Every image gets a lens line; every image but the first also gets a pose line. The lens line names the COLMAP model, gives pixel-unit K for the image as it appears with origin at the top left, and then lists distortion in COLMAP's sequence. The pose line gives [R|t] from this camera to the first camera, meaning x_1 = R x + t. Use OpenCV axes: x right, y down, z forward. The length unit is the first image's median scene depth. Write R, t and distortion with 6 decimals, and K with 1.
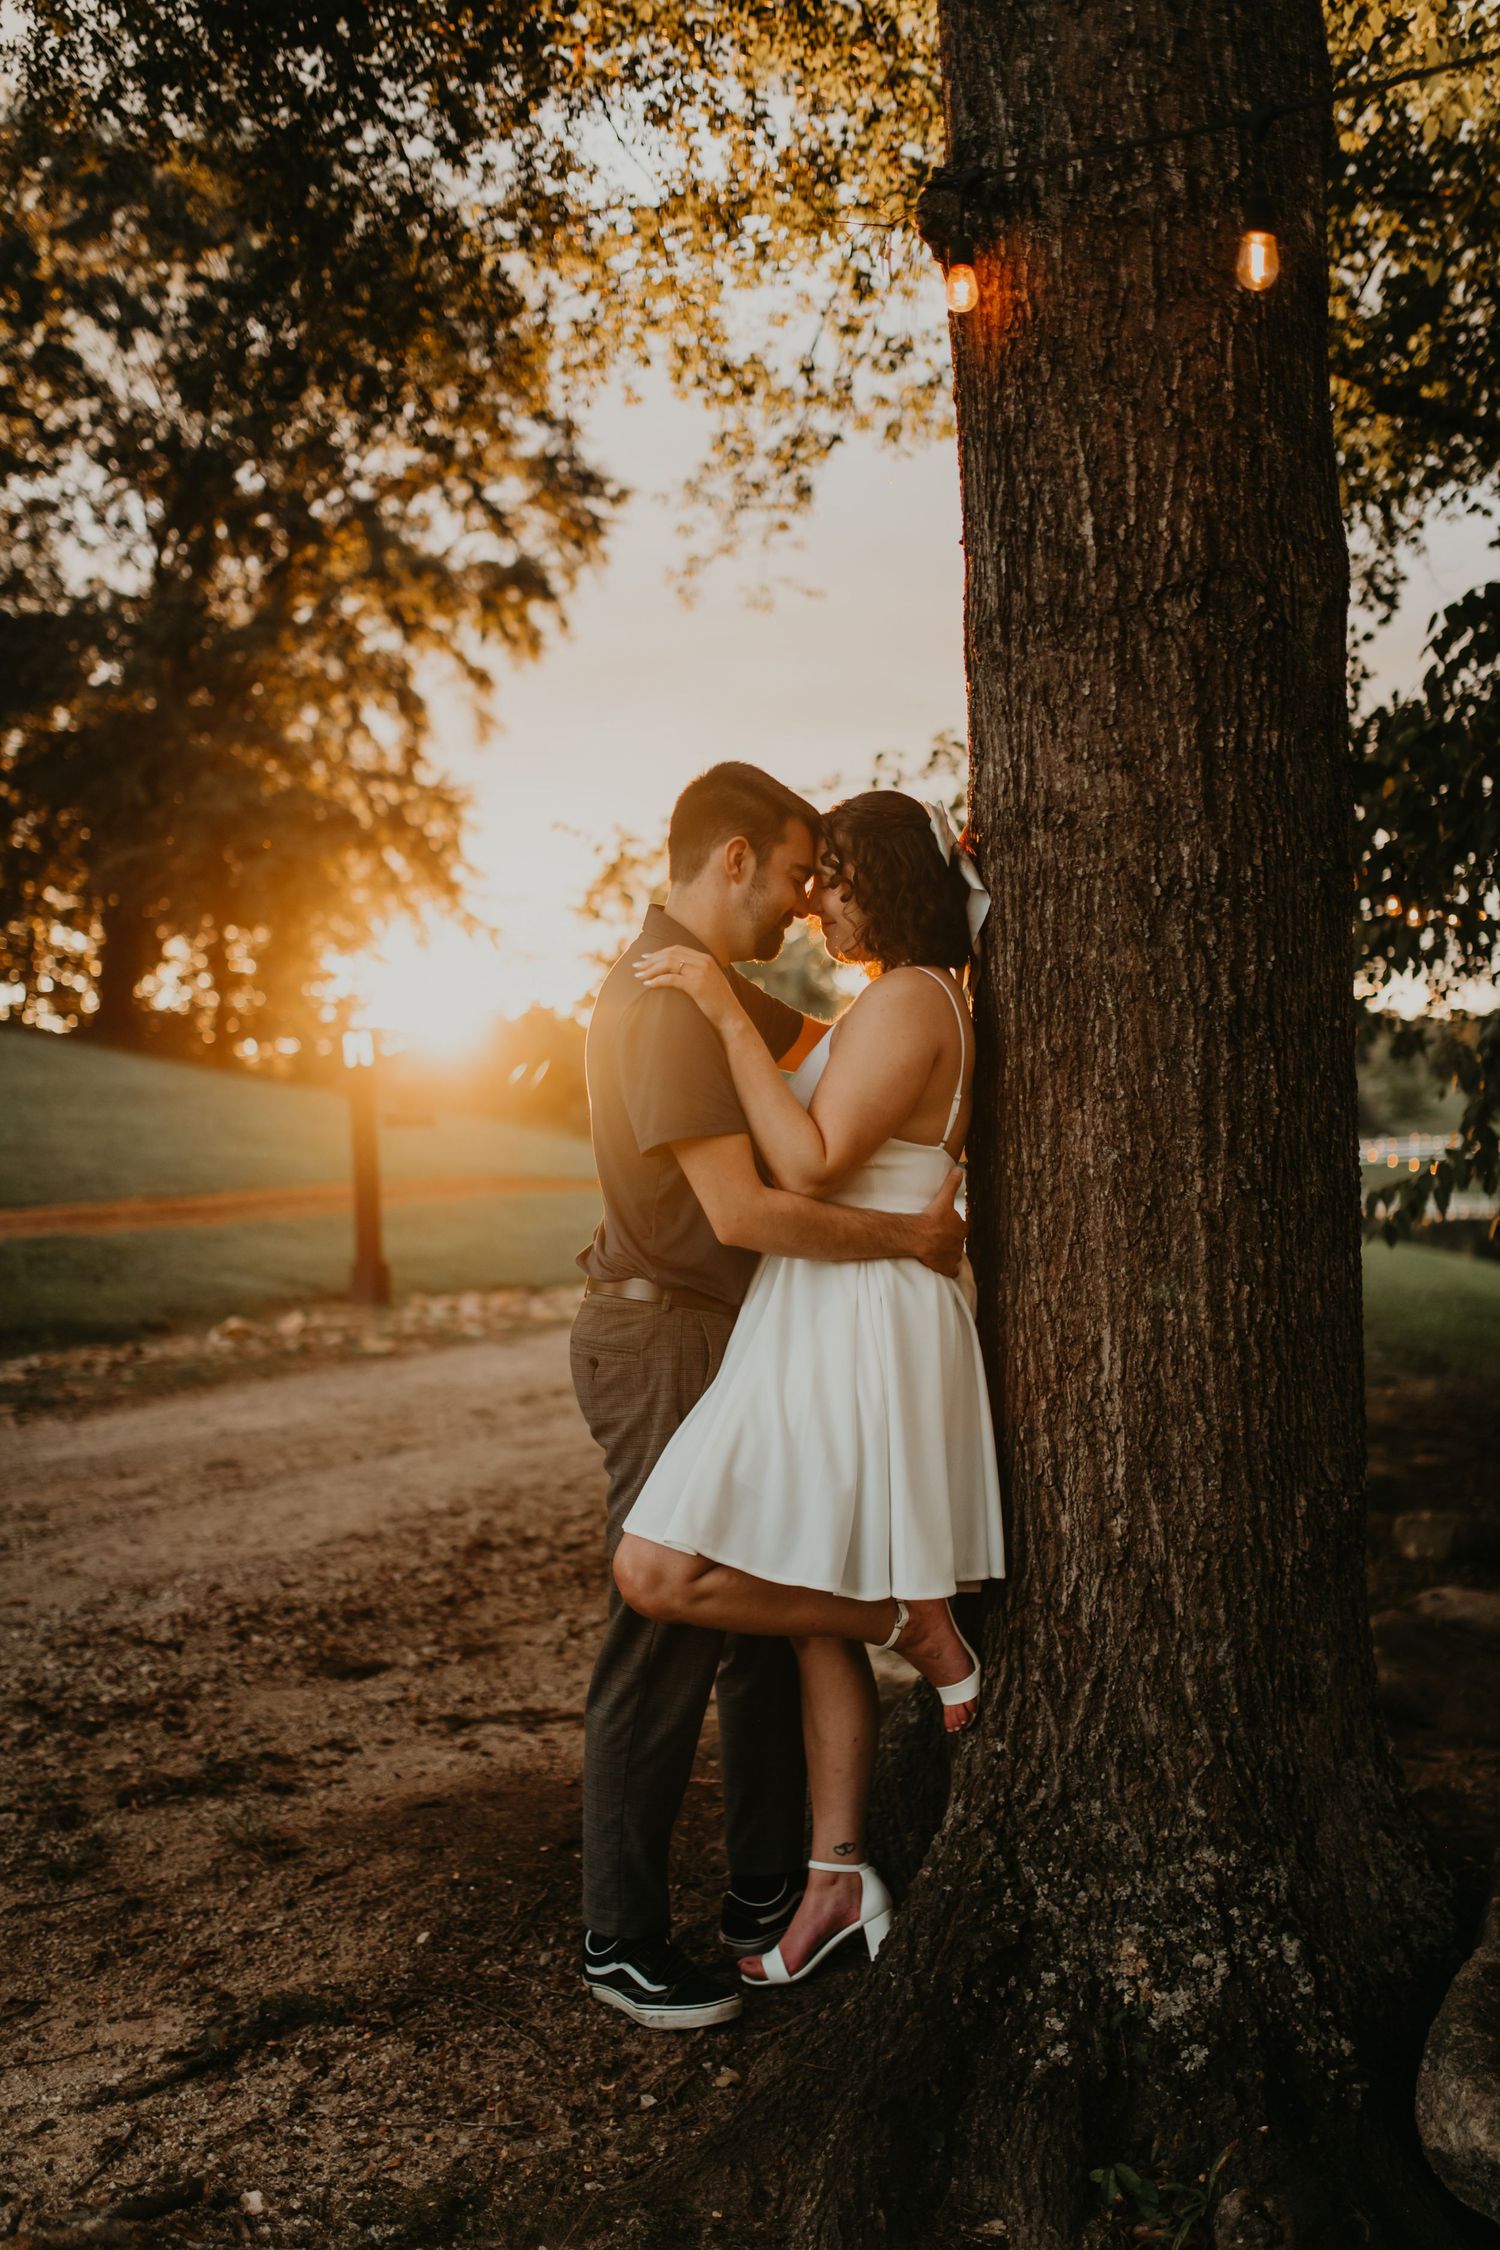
lens RADIAL K [[2145.8, 0, 750.0], [0, 2145.8, 1125.0], [0, 0, 1]] dist [-0.062155, 0.088375]
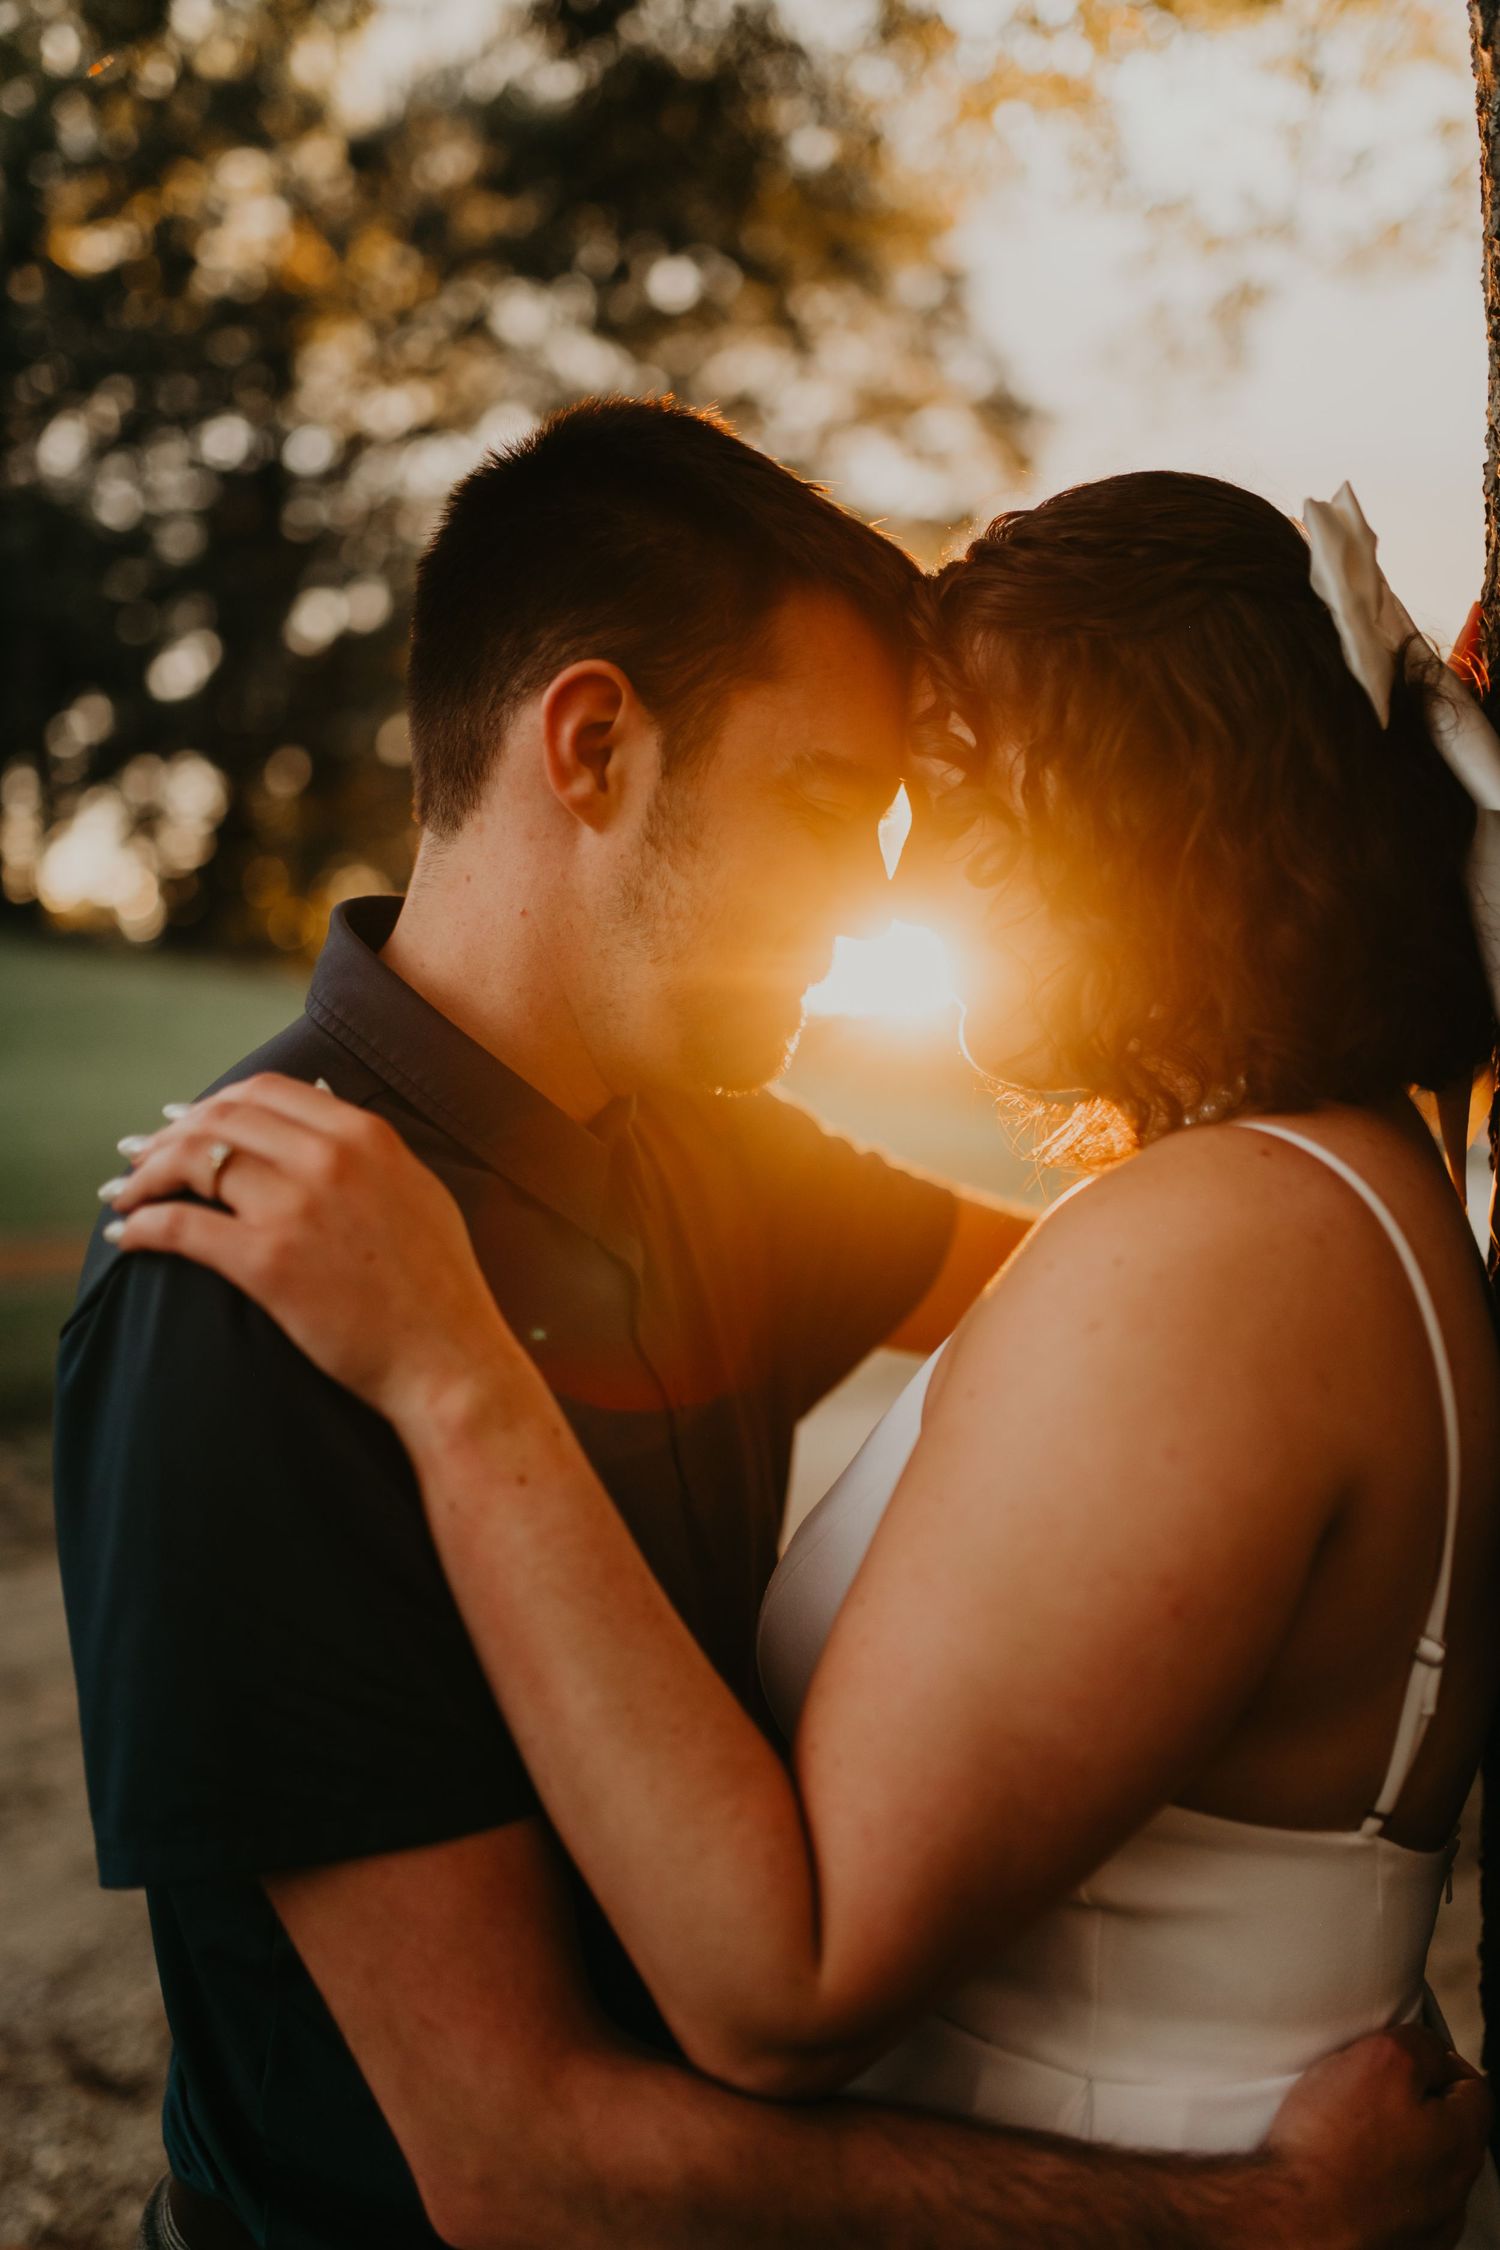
lens RADIAL K [[2145.8, 0, 750.0], [0, 2145.8, 1125.0], [0, 0, 1]] dist [-0.062155, 0.088375]
pose [[0.975526, -0.012999, -0.219498, 0.073584], [0.016853, 0.999735, 0.015696, -0.078734], [0.219236, -0.019011, 0.975487, 0.731653]]
